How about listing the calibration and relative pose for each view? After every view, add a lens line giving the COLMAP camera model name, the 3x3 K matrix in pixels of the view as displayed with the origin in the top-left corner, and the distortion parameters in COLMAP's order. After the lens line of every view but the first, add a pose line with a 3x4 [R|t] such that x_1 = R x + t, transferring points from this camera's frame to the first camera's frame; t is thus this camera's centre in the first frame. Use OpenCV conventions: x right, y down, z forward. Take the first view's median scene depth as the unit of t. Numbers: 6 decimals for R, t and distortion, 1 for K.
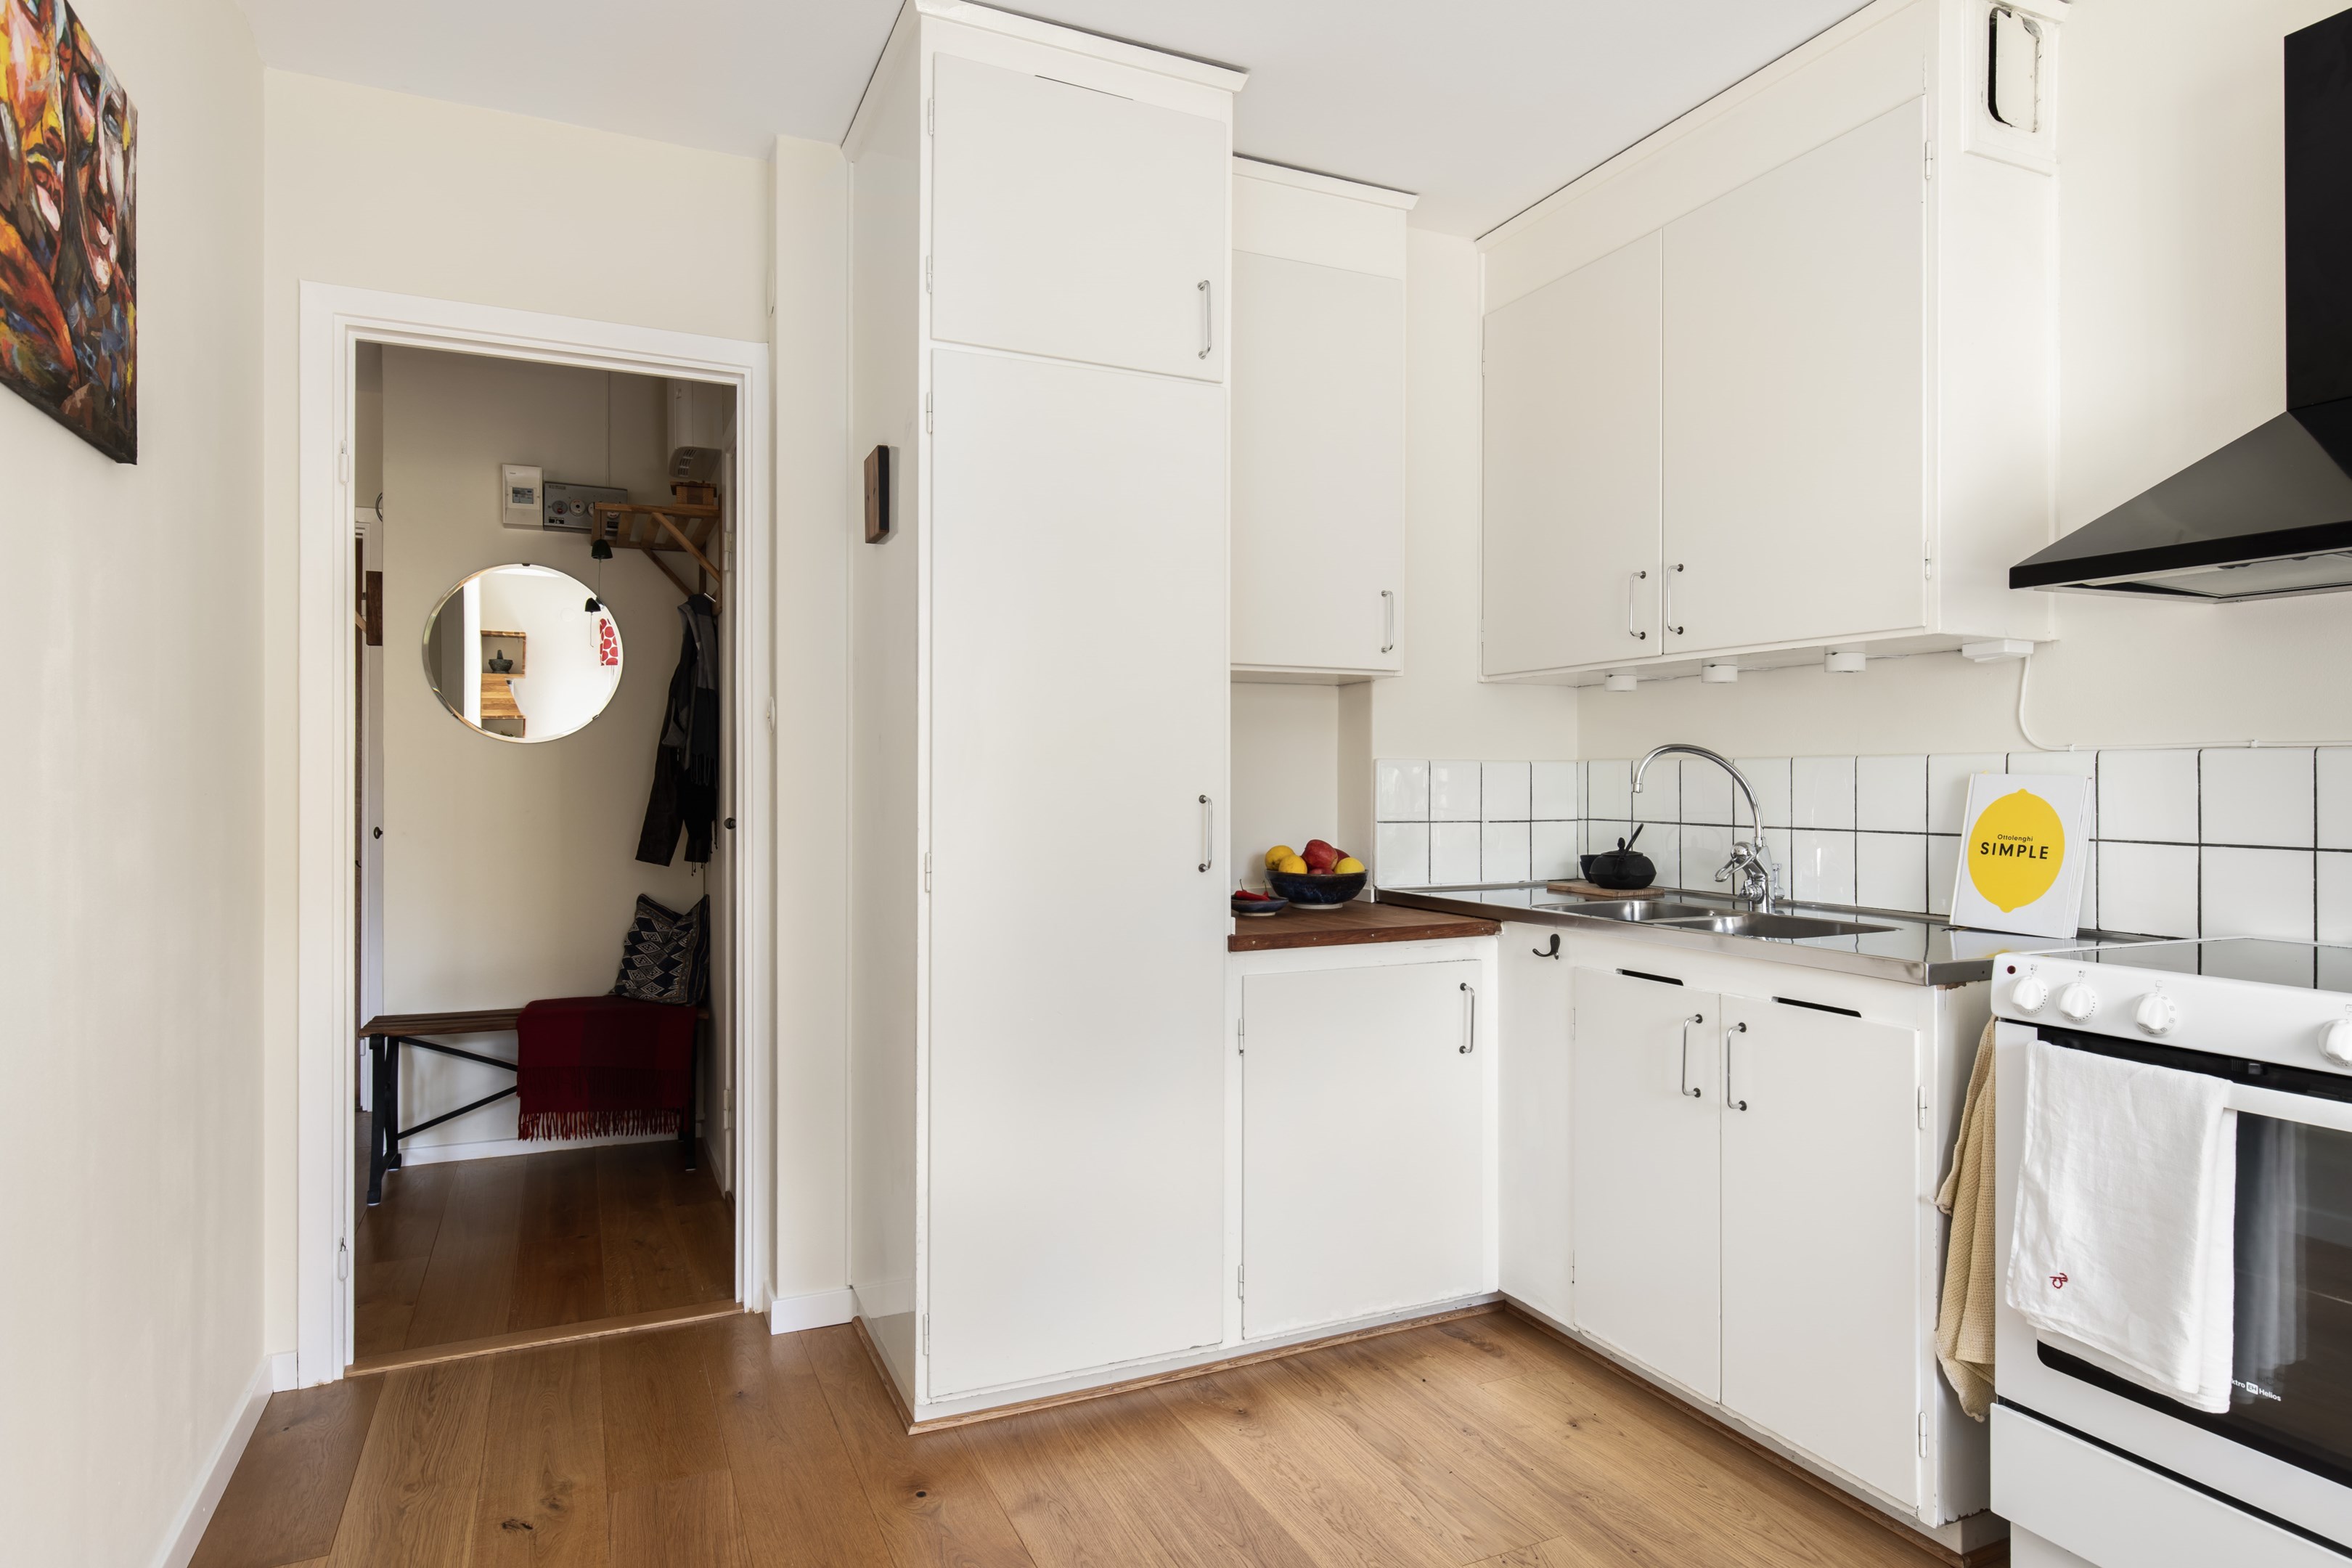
lens RADIAL K [[1385.1, 0, 1176.0], [0, 1385.1, 784.0], [0, 0, 1]] dist [-0.000270, -0.000158]
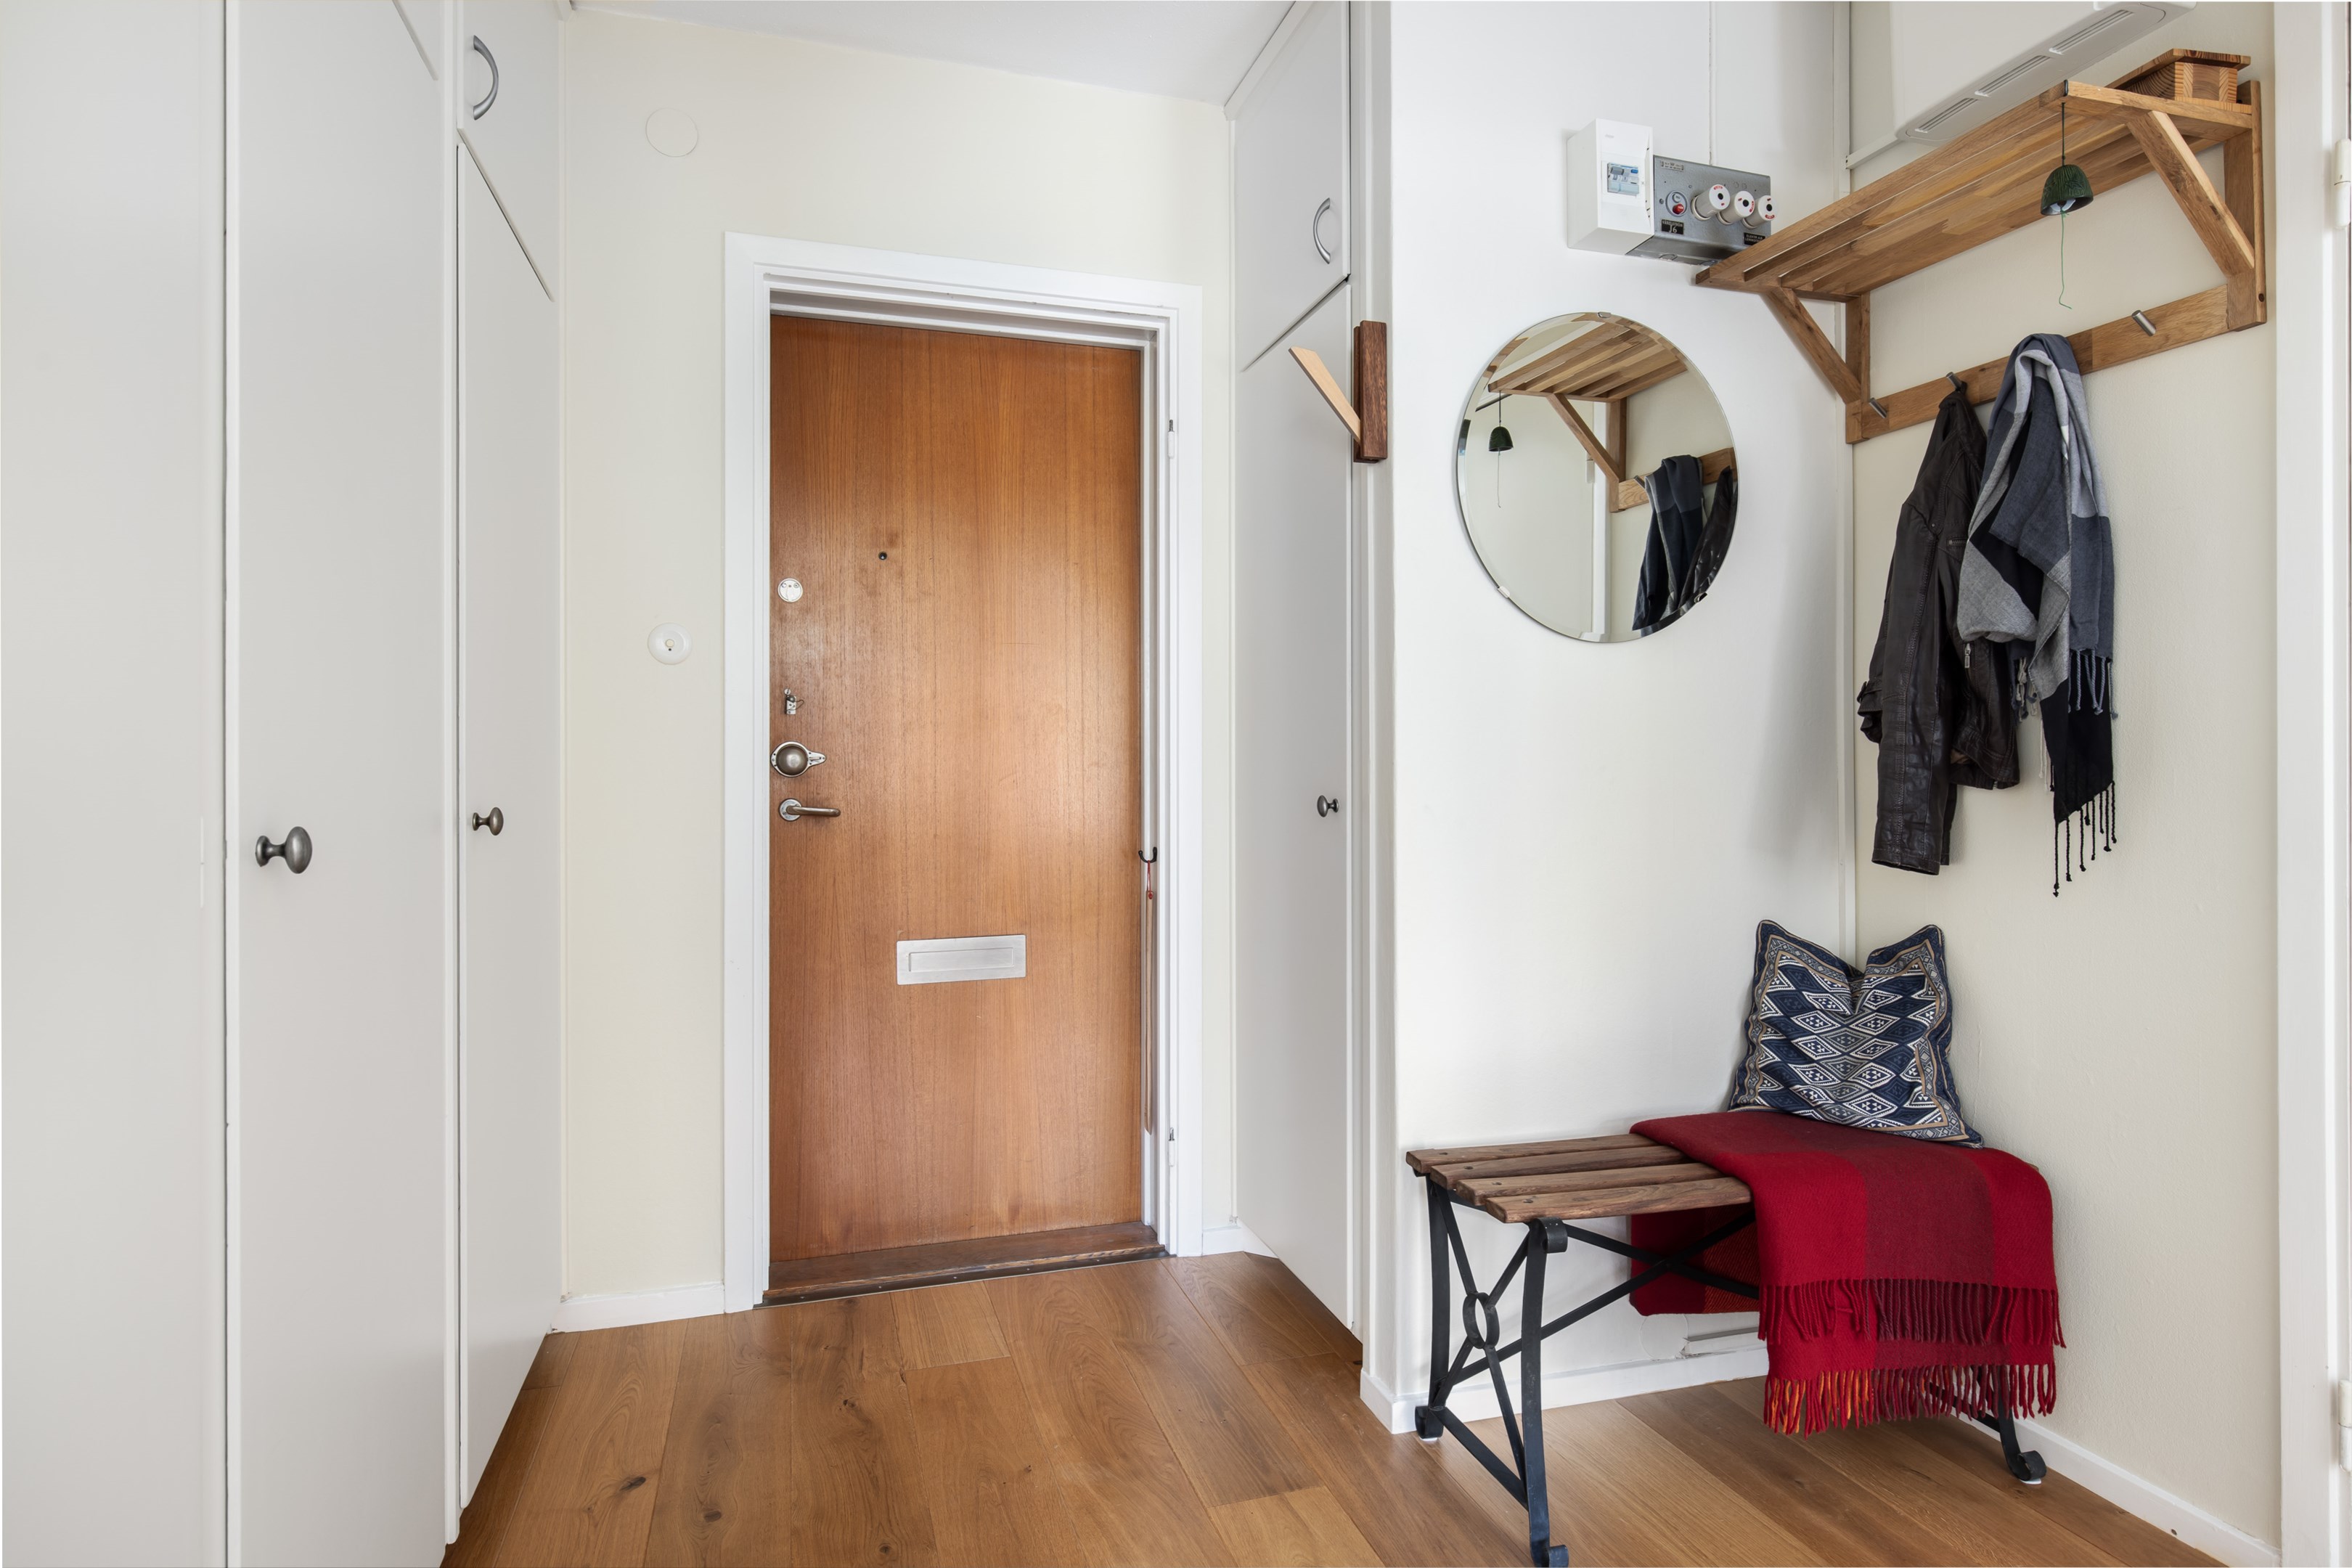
lens RADIAL K [[1280.9, 0, 1176.0], [0, 1280.9, 784.0], [0, 0, 1]] dist [0.028495, 0.000151]
pose [[0.991595, 0.004364, -0.129305, -0.574102], [-0.005218, 0.999967, -0.006266, 0.030508], [0.129273, 0.006888, 0.991585, 0.478042]]
